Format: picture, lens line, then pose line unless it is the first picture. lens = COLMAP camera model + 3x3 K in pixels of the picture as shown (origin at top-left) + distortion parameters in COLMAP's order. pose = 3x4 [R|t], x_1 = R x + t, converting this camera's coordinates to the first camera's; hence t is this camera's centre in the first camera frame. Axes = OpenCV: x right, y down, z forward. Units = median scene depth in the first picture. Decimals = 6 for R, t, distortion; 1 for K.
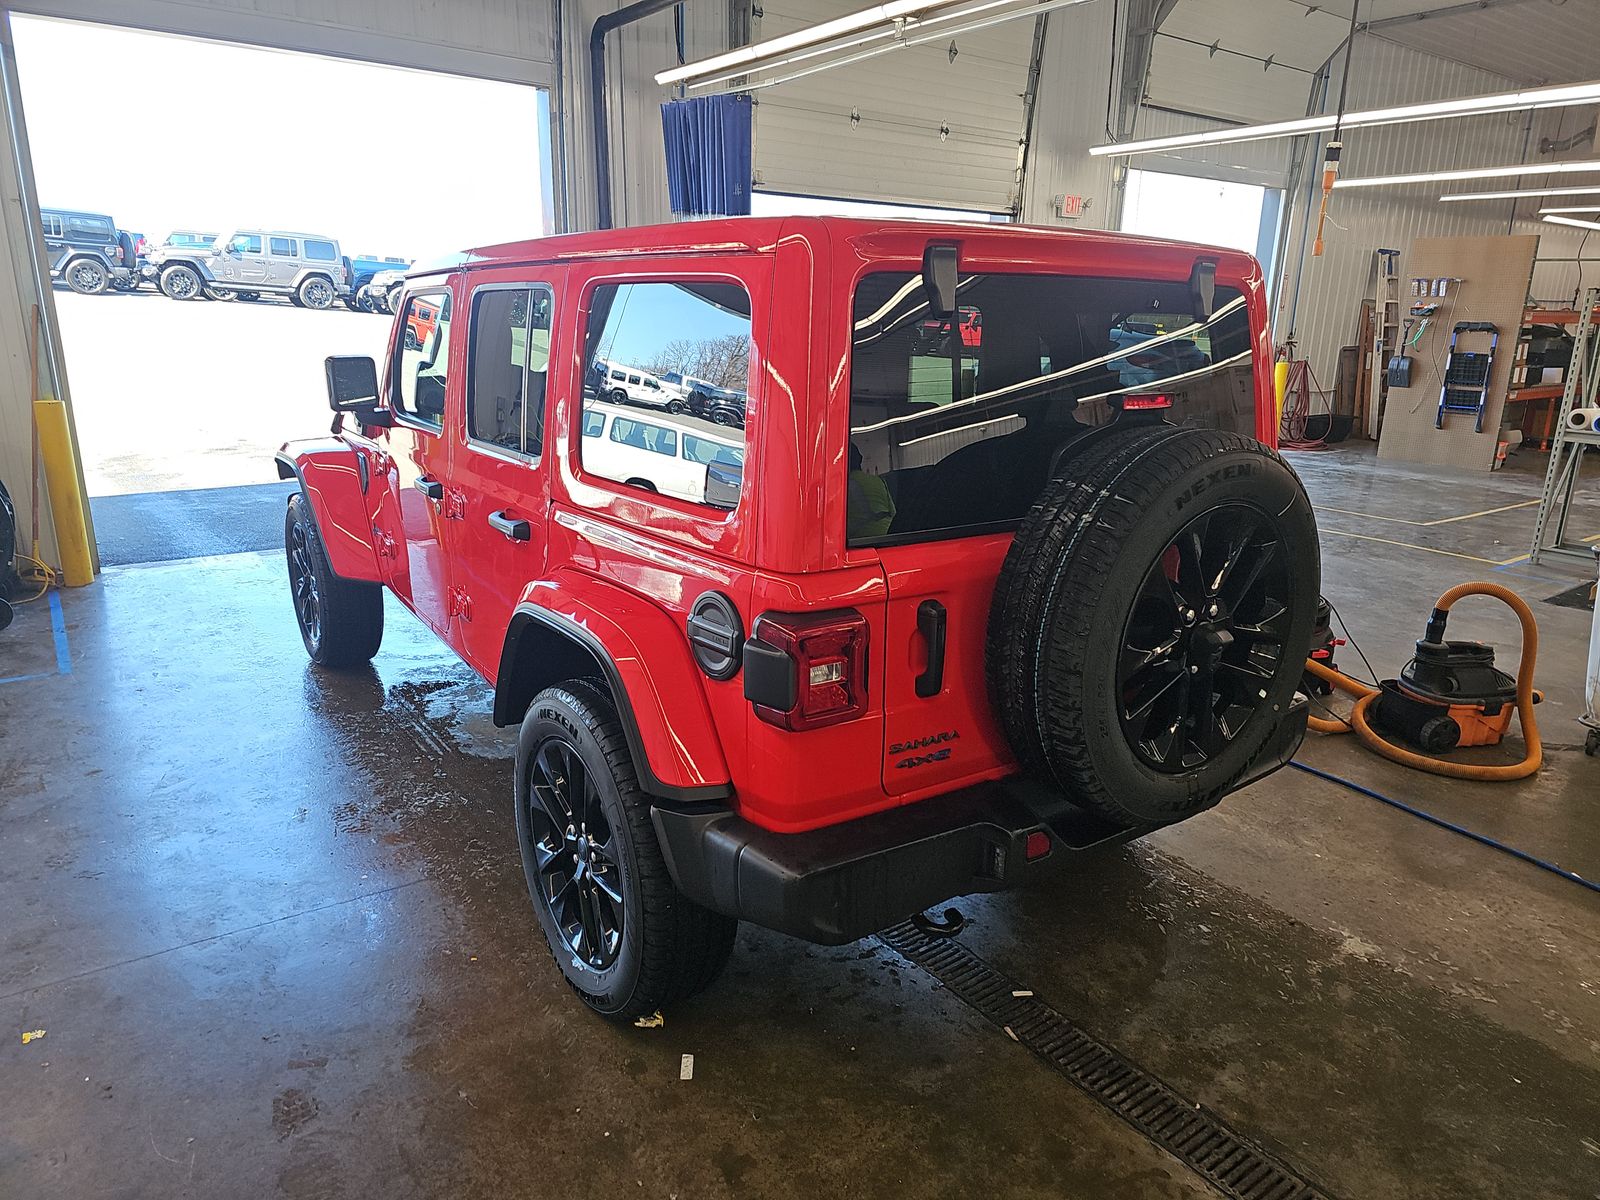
lens RADIAL K [[1064.1, 0, 800.0], [0, 1064.1, 600.0], [0, 0, 1]] dist [0.060061, -0.000722]
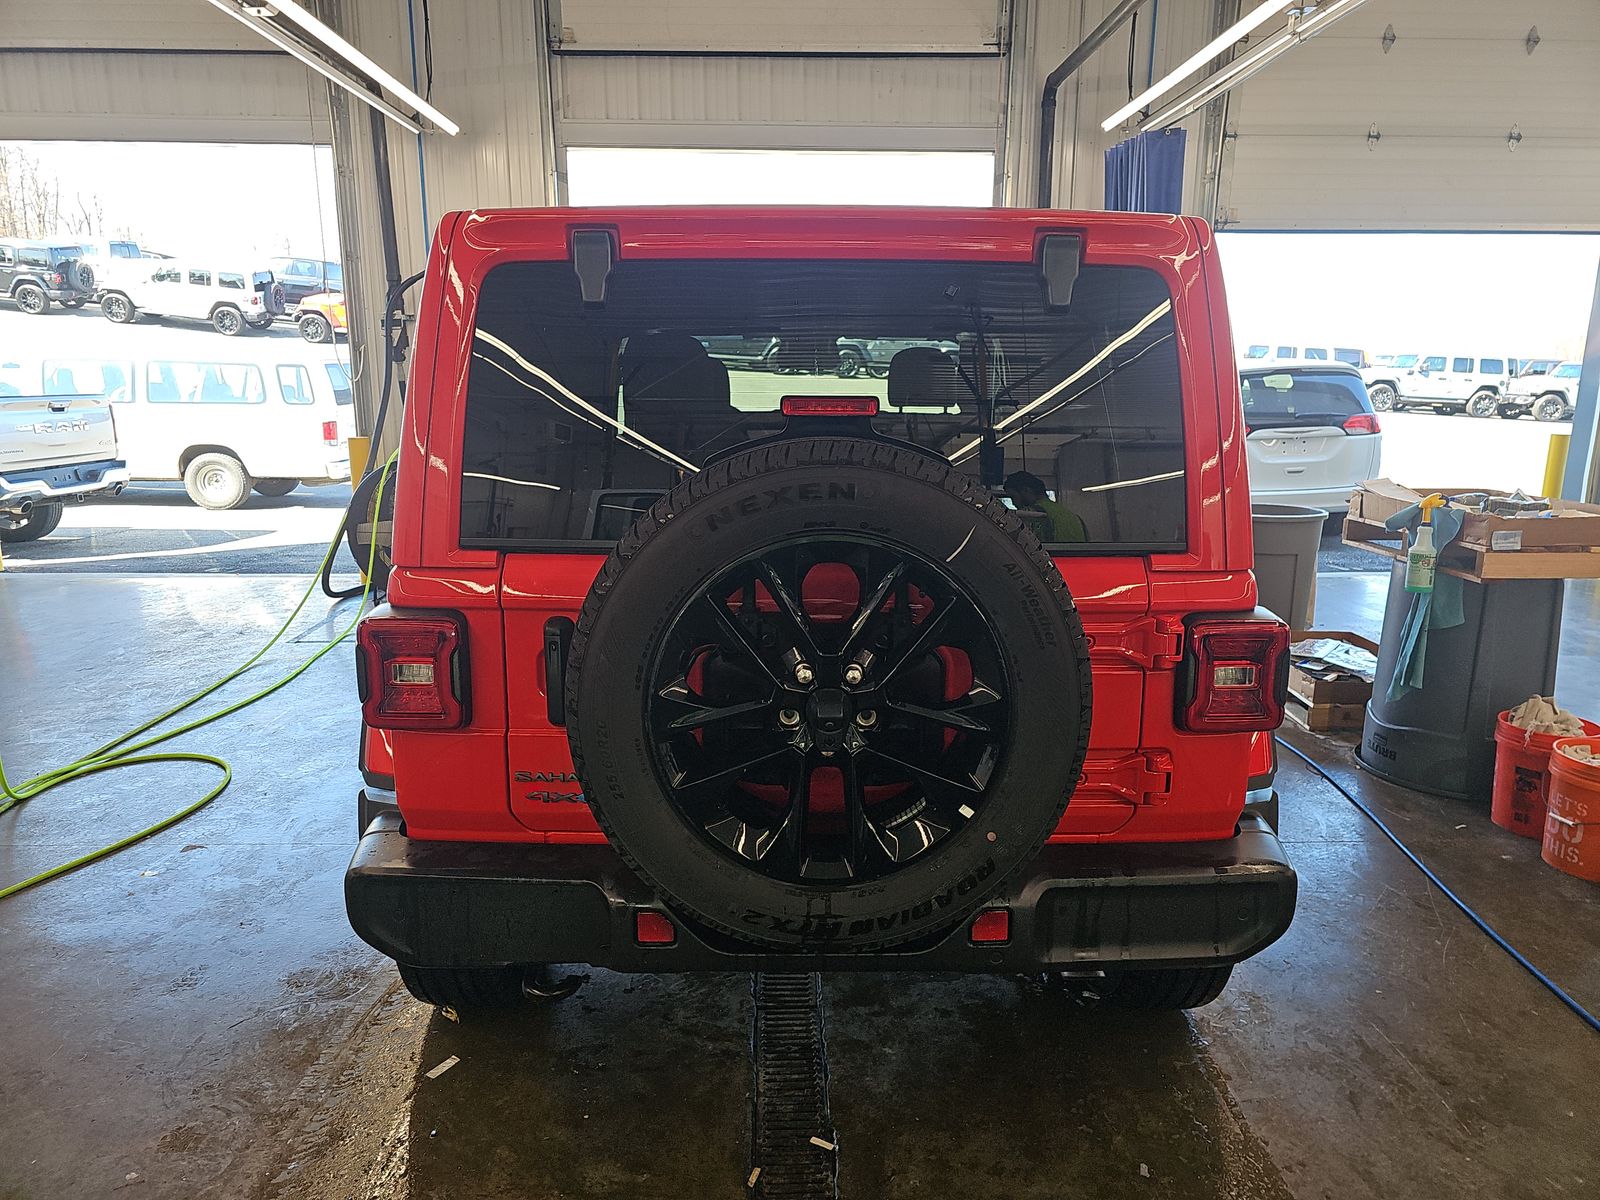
lens RADIAL K [[1073.2, 0, 799.4], [0, 1073.2, 590.6], [0, 0, 1]] dist [0.059408, -0.051984]
pose [[0.815915, 0.100270, -0.569411, 0.732929], [-0.143317, 0.989186, -0.031170, -0.020869], [0.560128, 0.107038, 0.821462, 0.326247]]
